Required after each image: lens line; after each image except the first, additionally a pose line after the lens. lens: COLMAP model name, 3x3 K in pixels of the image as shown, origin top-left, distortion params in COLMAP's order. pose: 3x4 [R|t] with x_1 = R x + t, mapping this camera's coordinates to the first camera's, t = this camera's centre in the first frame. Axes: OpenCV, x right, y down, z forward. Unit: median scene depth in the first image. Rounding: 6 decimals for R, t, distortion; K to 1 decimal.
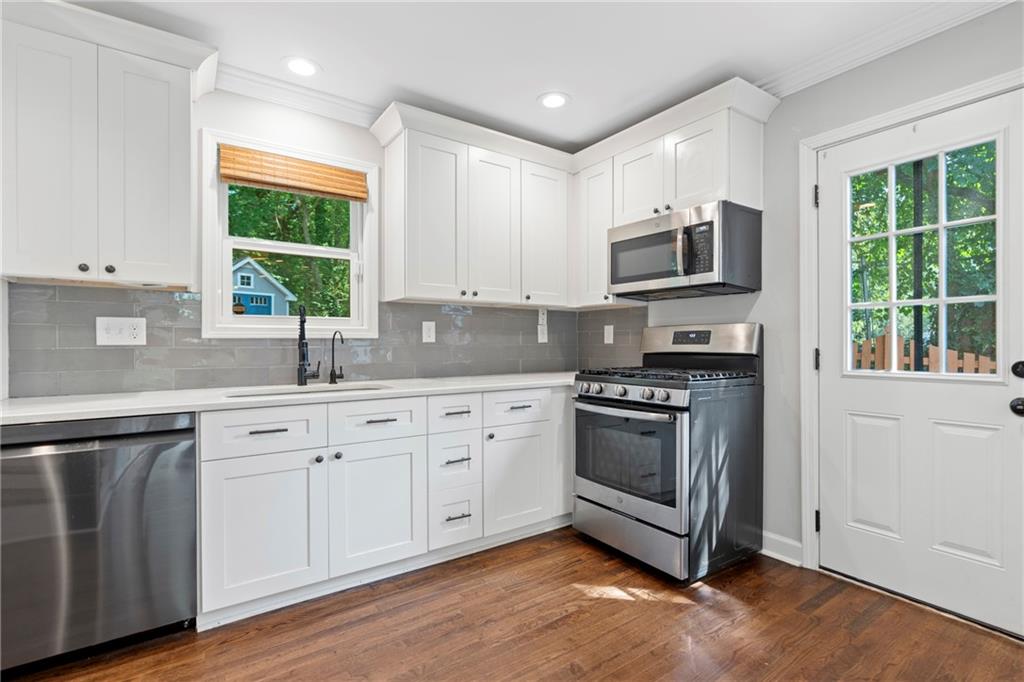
lens RADIAL K [[473.6, 0, 506.9], [0, 473.6, 351.4], [0, 0, 1]] dist [-0.010016, 0.002329]
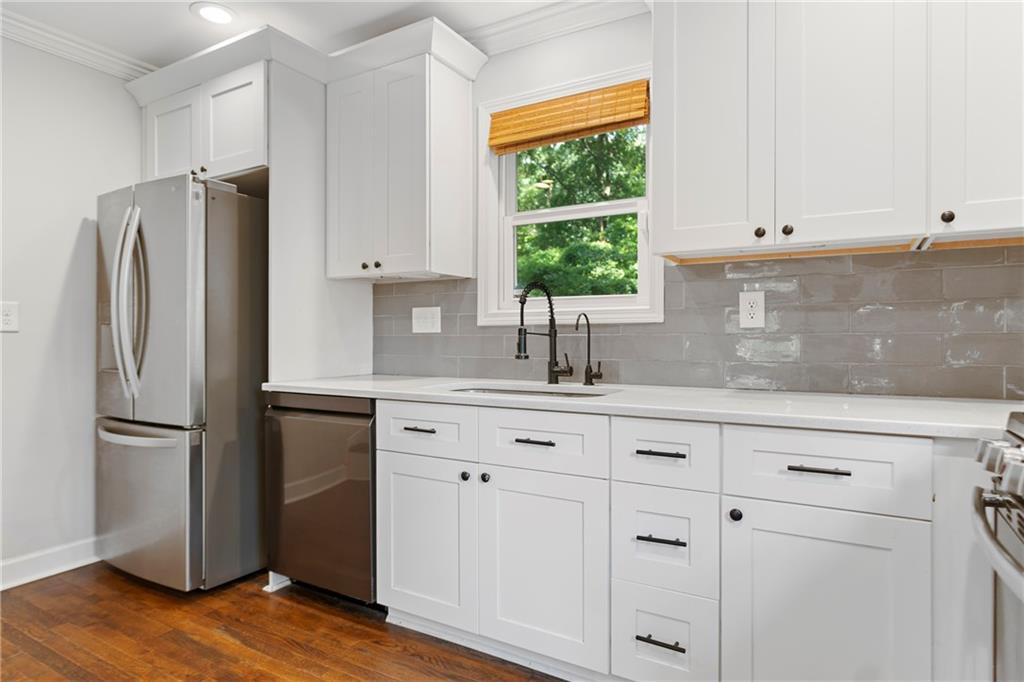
lens RADIAL K [[578.1, 0, 522.2], [0, 578.1, 340.4], [0, 0, 1]] dist [0.002212, 0.001552]
pose [[0.430808, 0.008383, -0.902405, 0.412227], [-0.014672, 0.999890, 0.002284, -0.001865], [0.902324, 0.012256, 0.430883, 0.531286]]
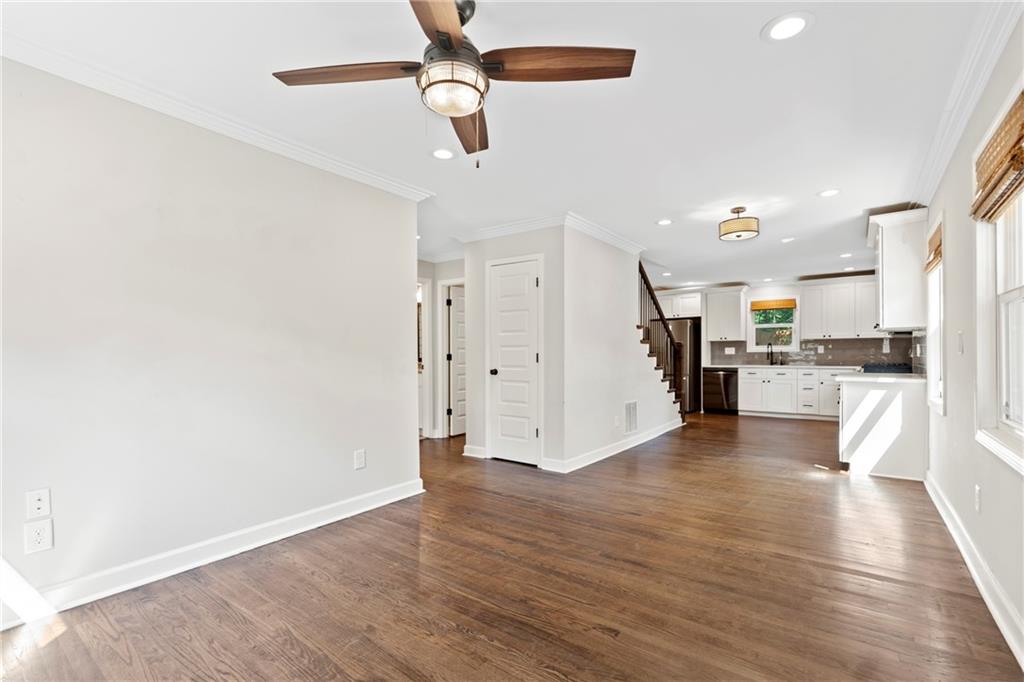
lens RADIAL K [[473.6, 0, 521.6], [0, 473.6, 354.4], [0, 0, 1]] dist [-0.010016, 0.002329]
pose [[0.330425, 0.003683, -0.943825, 2.254694], [-0.007749, 0.999969, 0.001189, -0.000175], [0.943801, 0.006921, 0.330443, -1.909636]]
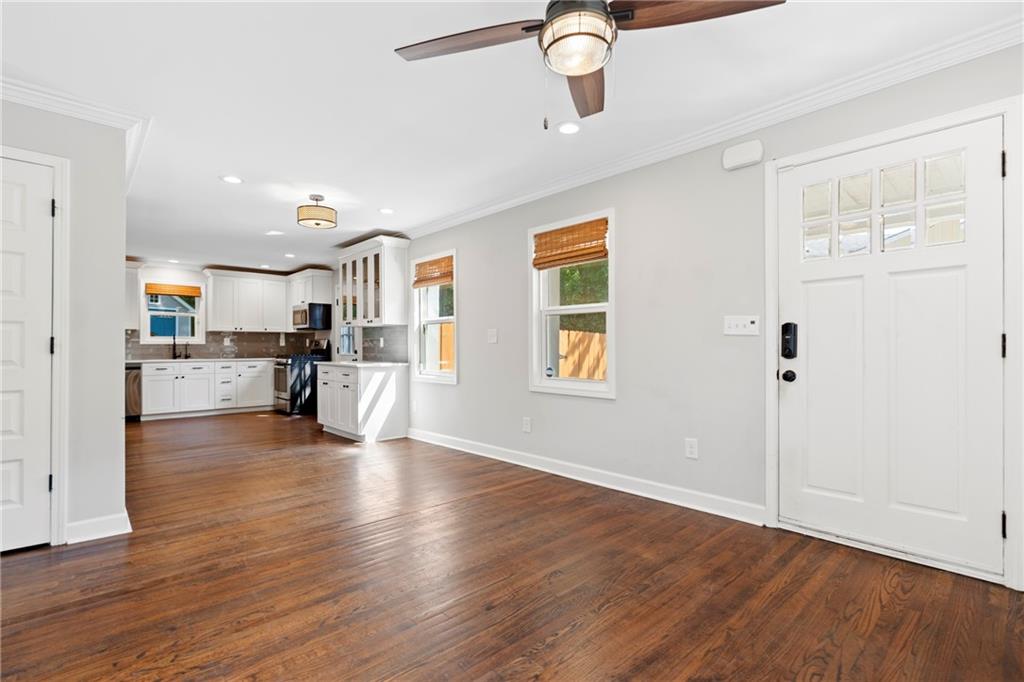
lens RADIAL K [[473.6, 0, 526.3], [0, 473.6, 352.8], [0, 0, 1]] dist [-0.010016, 0.002329]
pose [[0.986681, -0.000951, 0.162665, 1.335796], [0.000977, 1.000000, -0.000081, 0.031325], [-0.162664, 0.000238, 0.986681, -2.416621]]
